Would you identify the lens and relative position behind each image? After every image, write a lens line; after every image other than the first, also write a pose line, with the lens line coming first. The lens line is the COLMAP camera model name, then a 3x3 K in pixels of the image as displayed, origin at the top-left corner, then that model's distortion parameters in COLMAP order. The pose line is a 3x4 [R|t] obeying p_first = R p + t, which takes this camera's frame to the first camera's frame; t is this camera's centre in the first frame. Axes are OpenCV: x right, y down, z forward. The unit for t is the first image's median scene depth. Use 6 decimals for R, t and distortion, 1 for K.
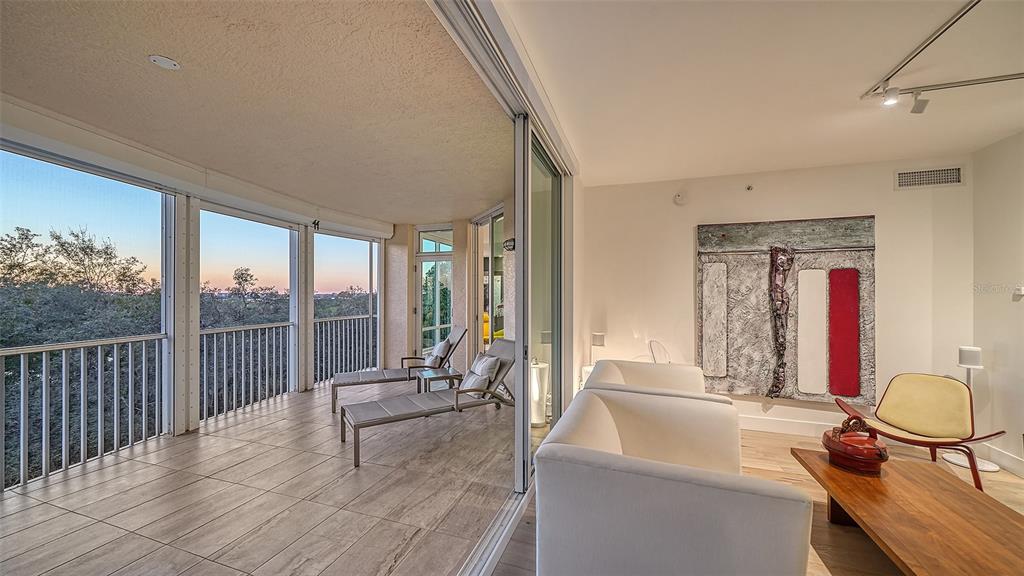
lens RADIAL K [[358.5, 0, 516.0], [0, 358.5, 294.6], [0, 0, 1]] dist [-0.000451, -0.000015]
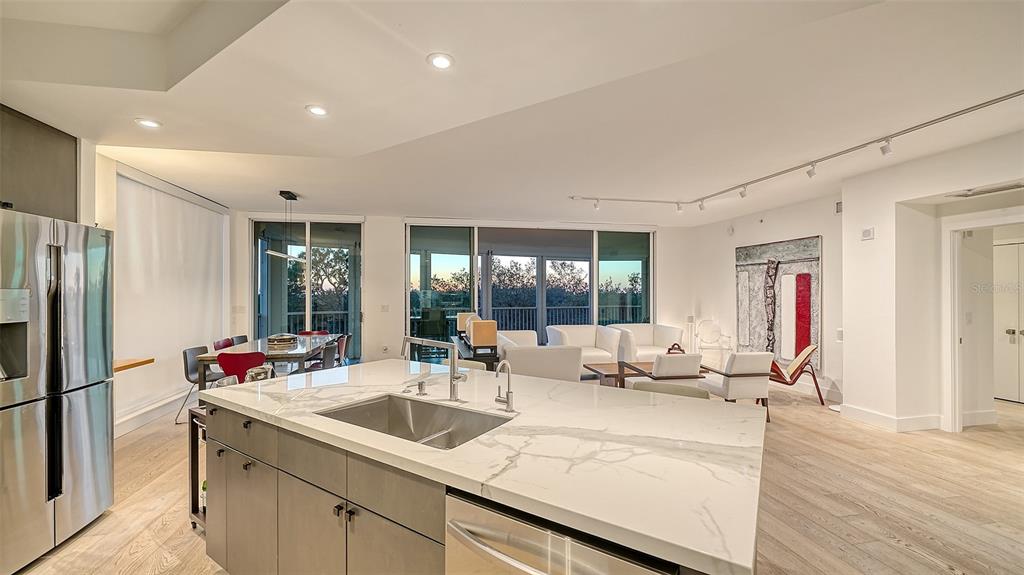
lens RADIAL K [[400.1, 0, 510.2], [0, 400.1, 292.6], [0, 0, 1]] dist [-0.000402, -0.000045]
pose [[0.505904, -0.001937, -0.862588, 1.596467], [0.000020, 0.999998, -0.002234, 0.006284], [0.862590, 0.001113, 0.505903, -0.770507]]
